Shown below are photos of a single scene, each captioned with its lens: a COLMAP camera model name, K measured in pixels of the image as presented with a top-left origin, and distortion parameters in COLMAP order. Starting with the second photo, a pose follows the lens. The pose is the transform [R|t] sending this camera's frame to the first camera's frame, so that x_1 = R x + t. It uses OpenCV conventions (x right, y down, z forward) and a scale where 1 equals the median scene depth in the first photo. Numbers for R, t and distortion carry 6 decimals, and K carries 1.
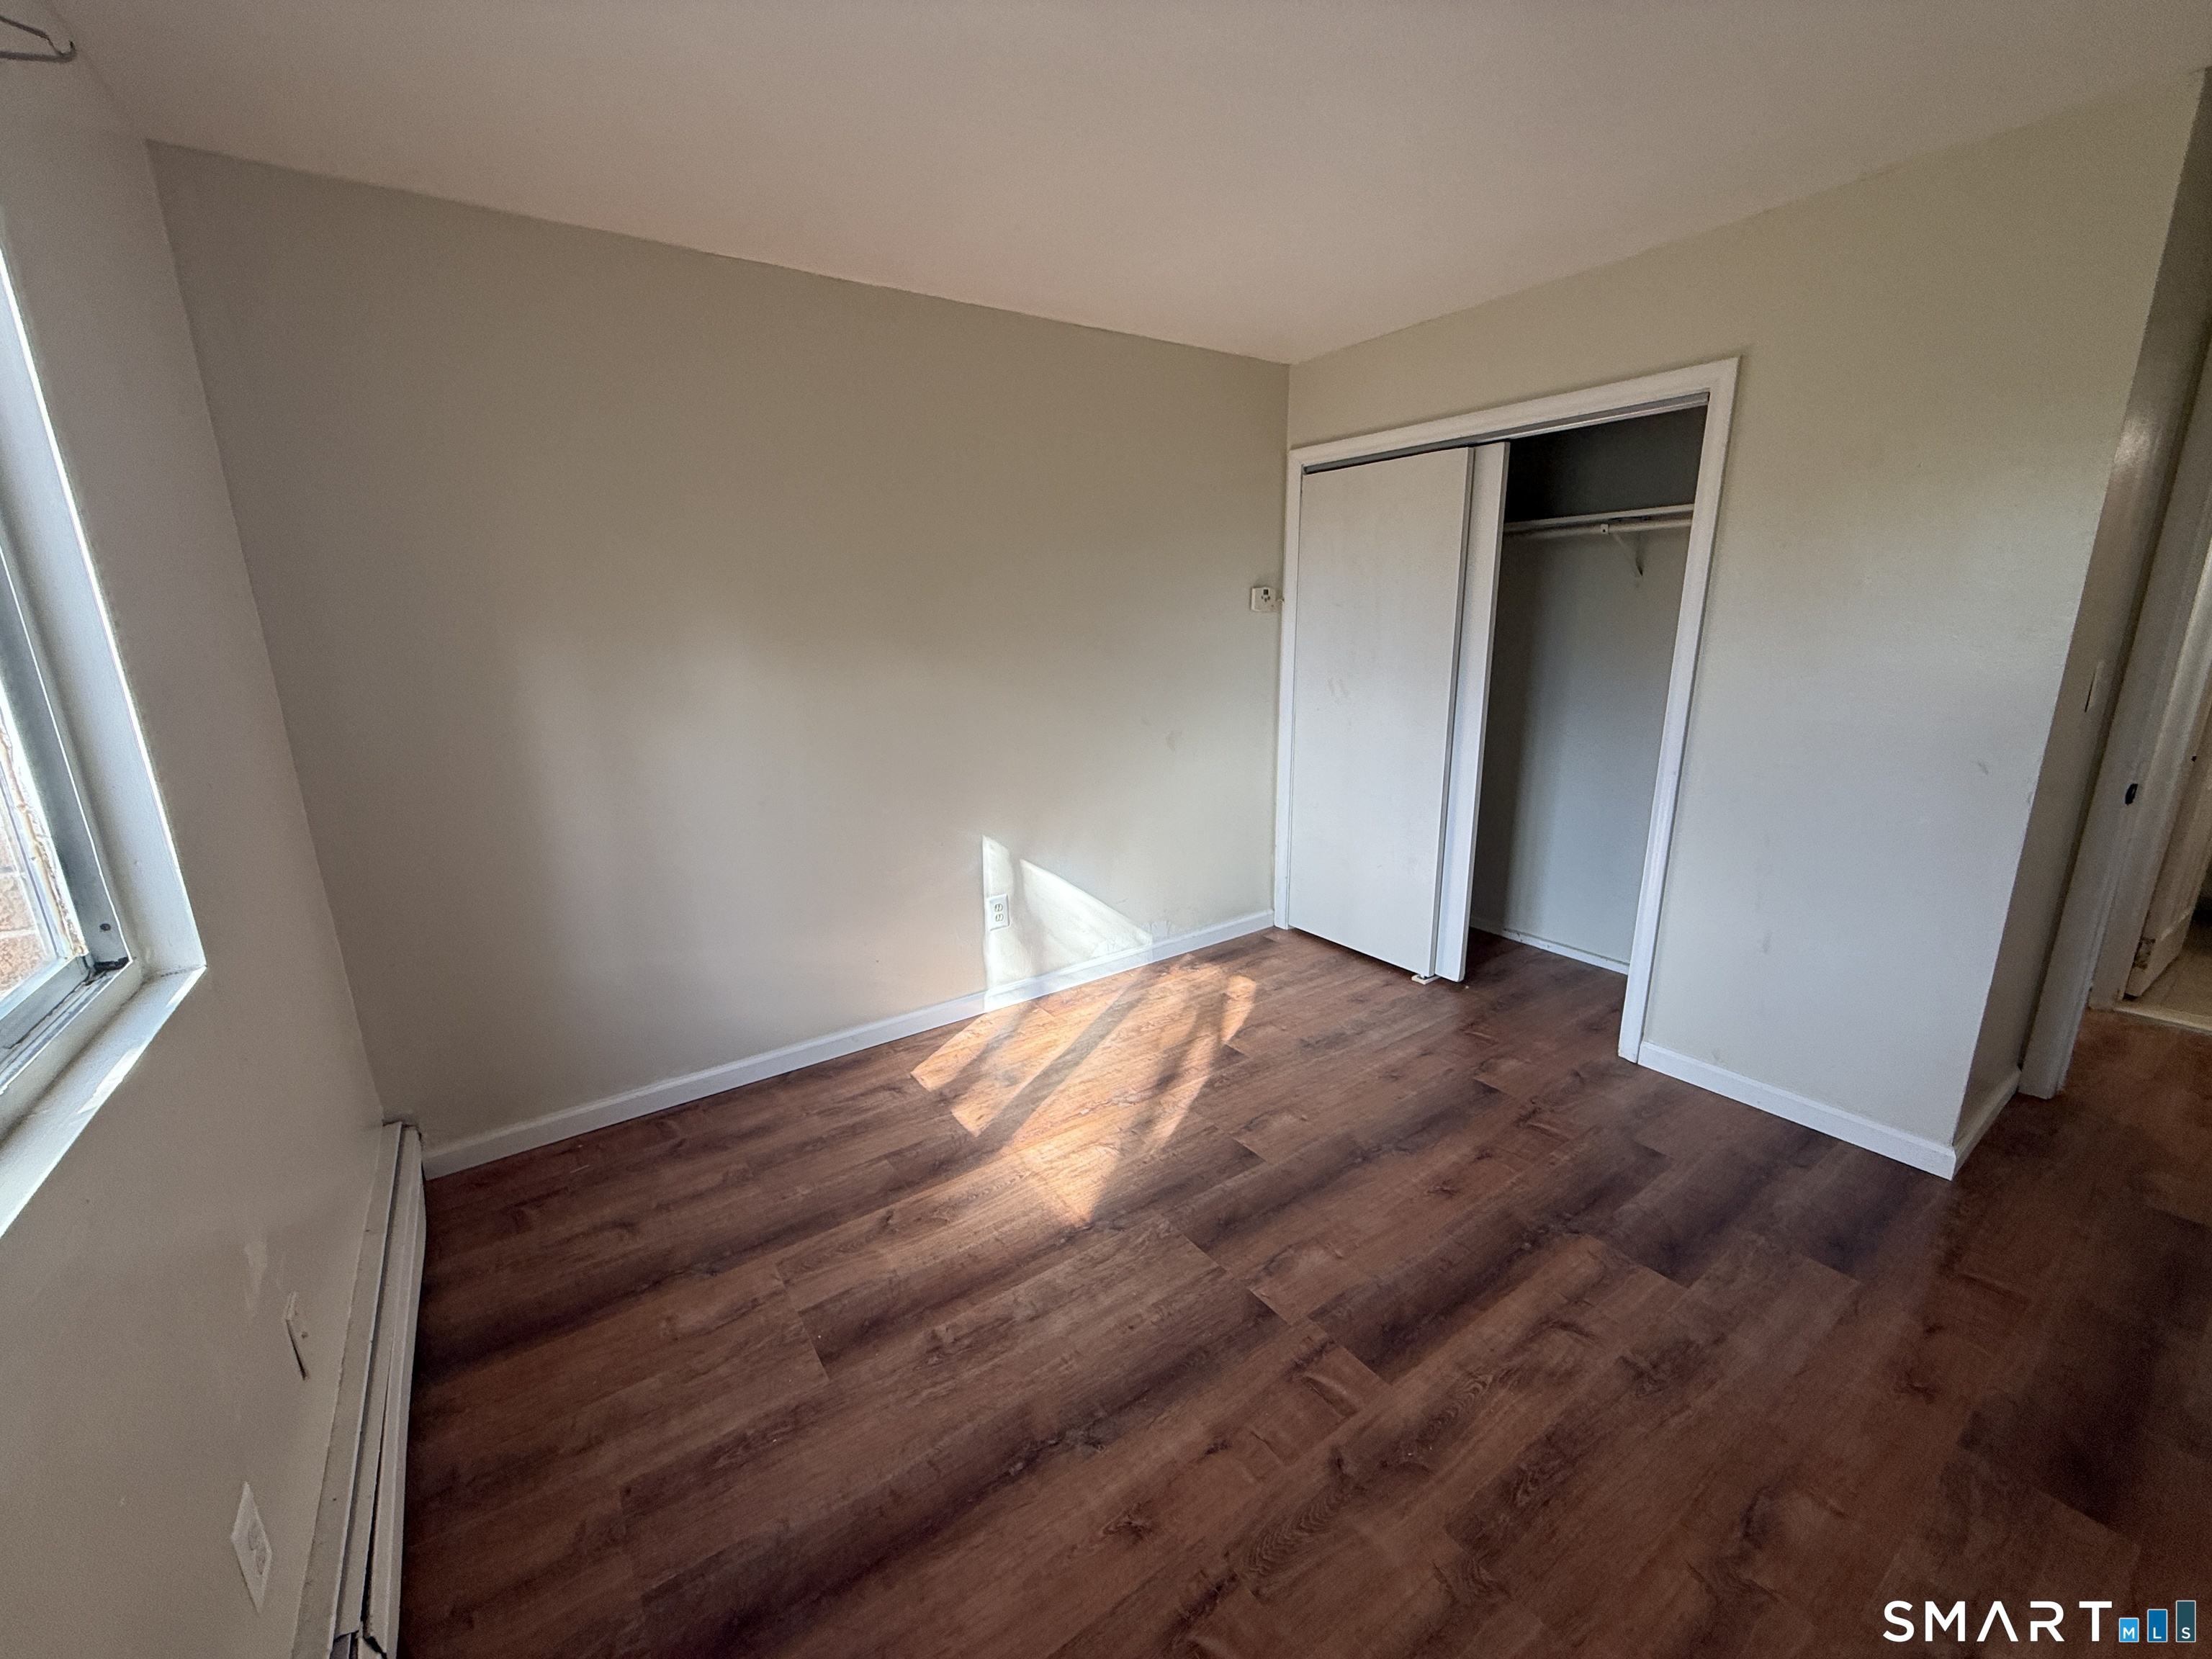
lens RADIAL K [[881.9, 0, 1104.1], [0, 881.9, 828.7], [0, 0, 1]] dist [0.003010, -0.000386]
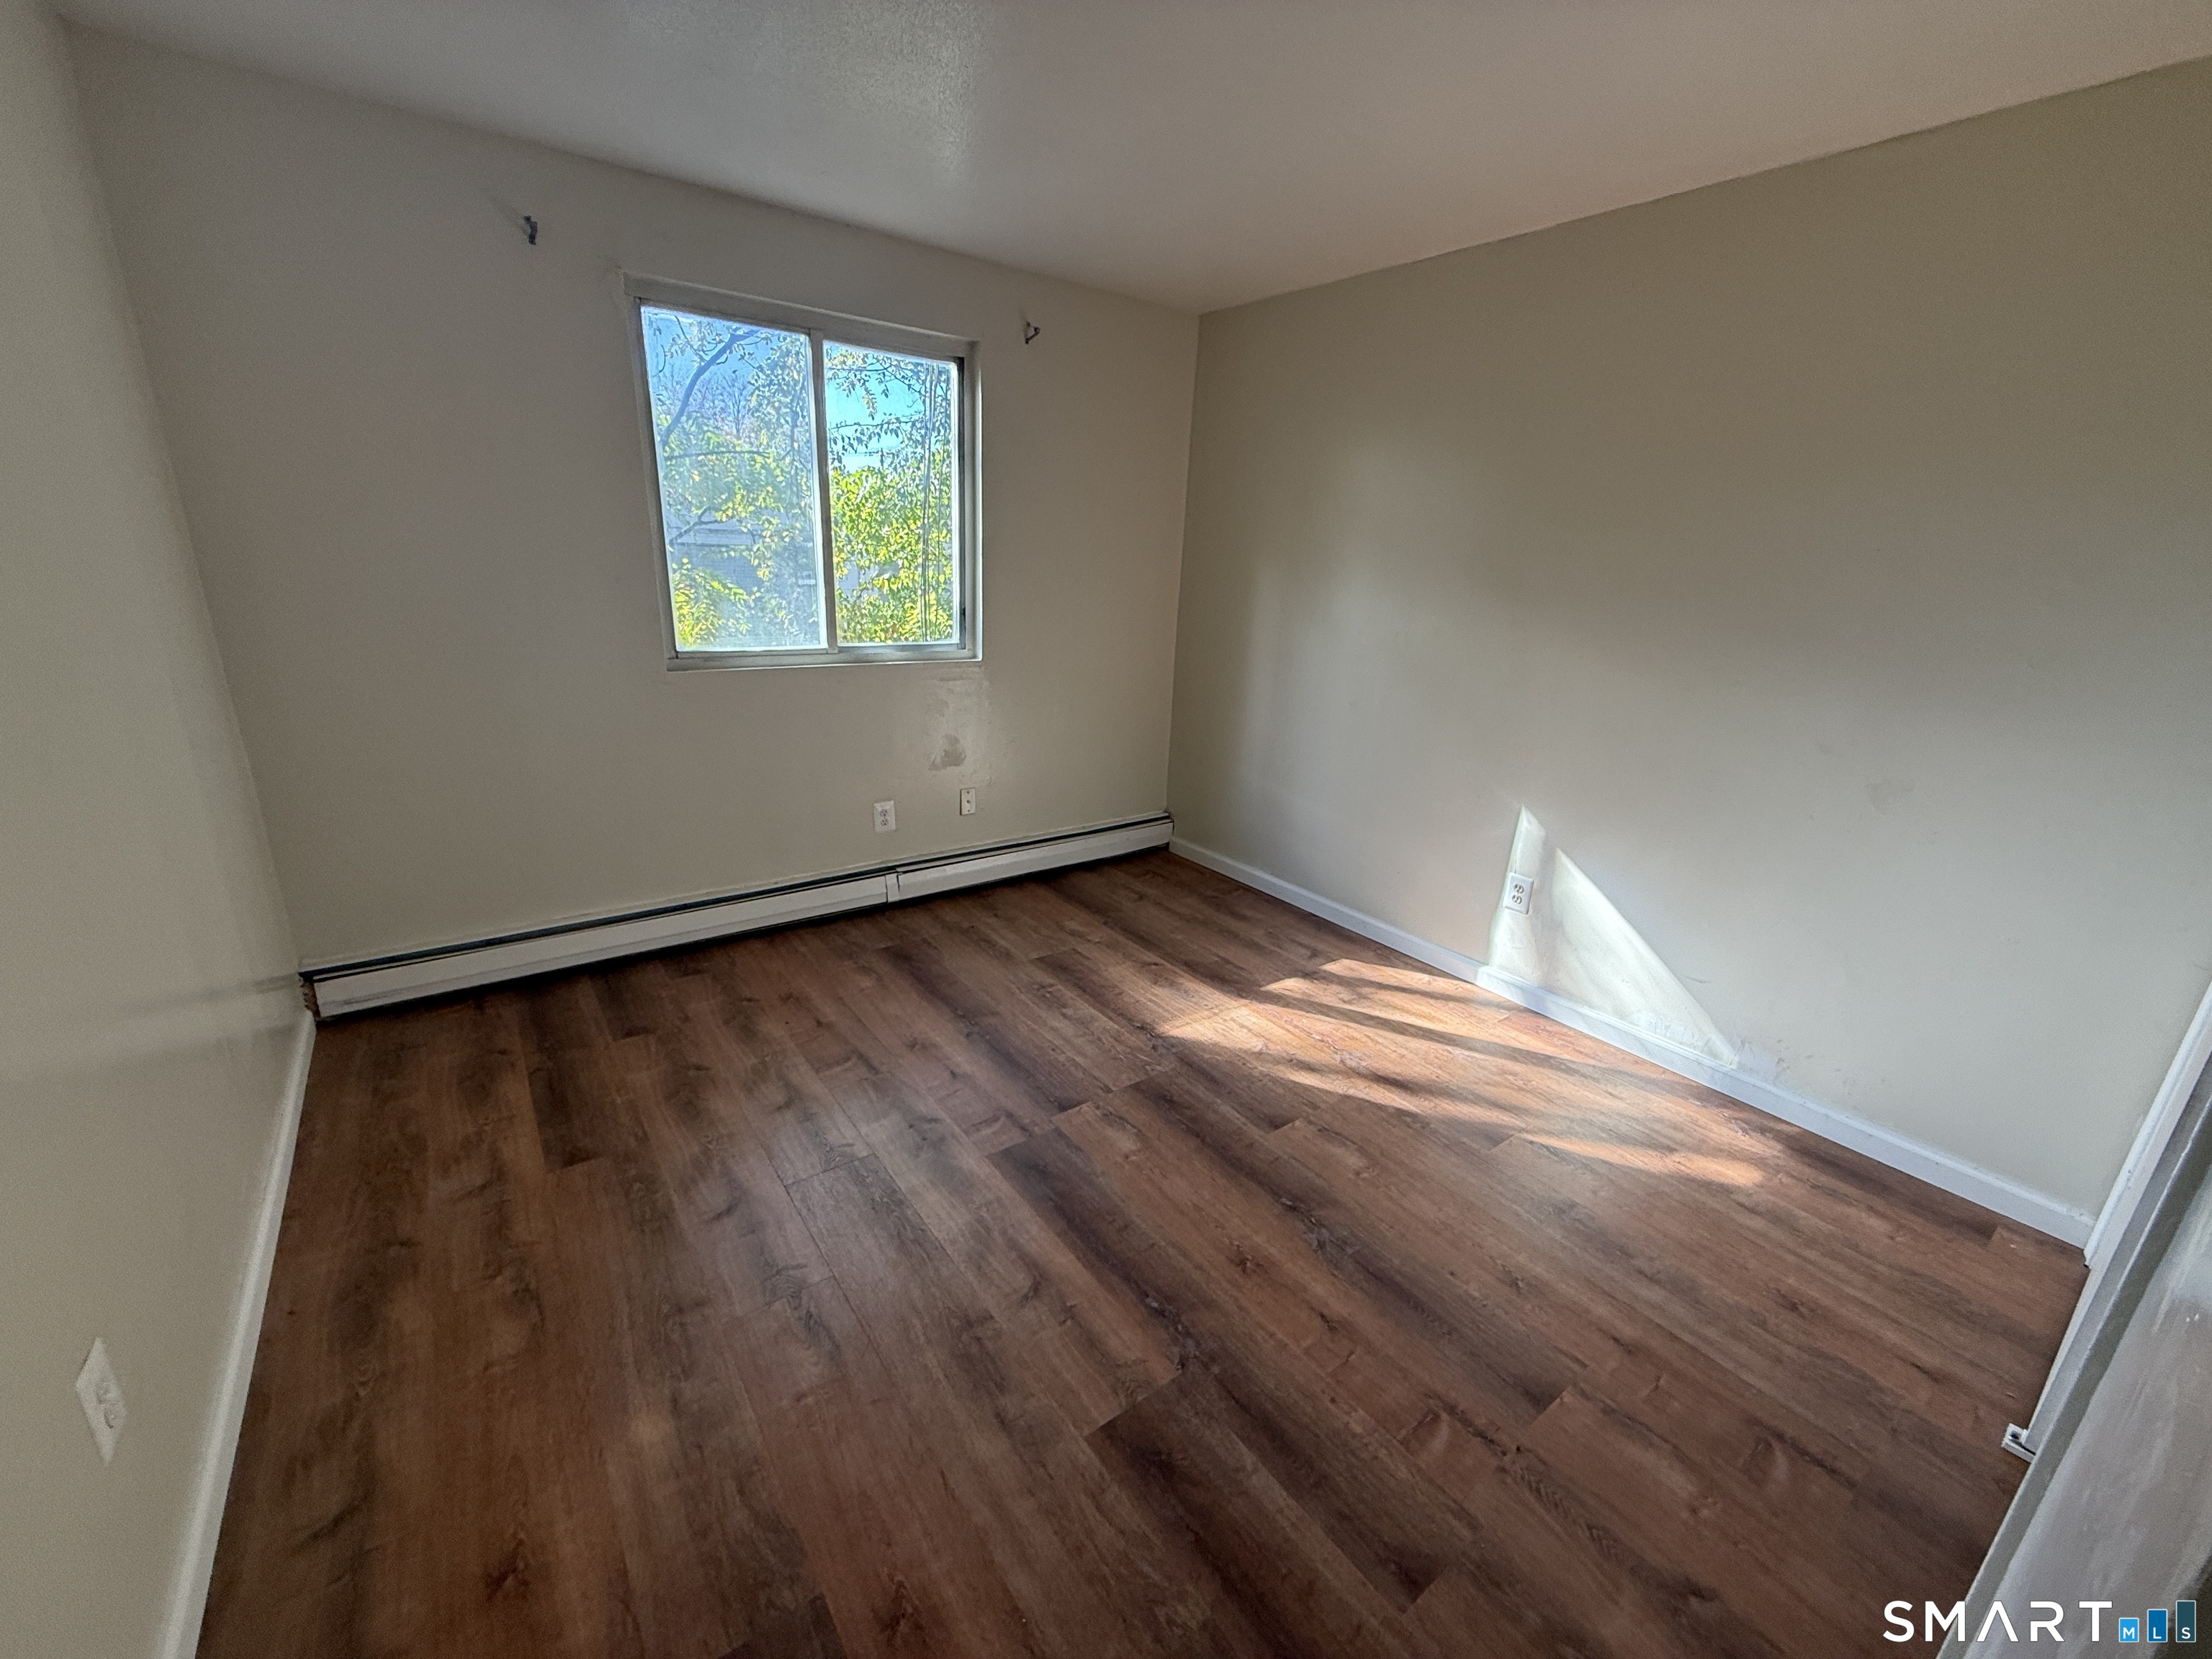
lens RADIAL K [[881.9, 0, 1104.1], [0, 881.9, 828.7], [0, 0, 1]] dist [0.003010, -0.000386]
pose [[0.028726, 0.319157, -0.947266, 0.922151], [-0.284085, 0.911187, 0.298386, -0.152325], [0.958369, 0.260533, 0.116842, 0.593776]]
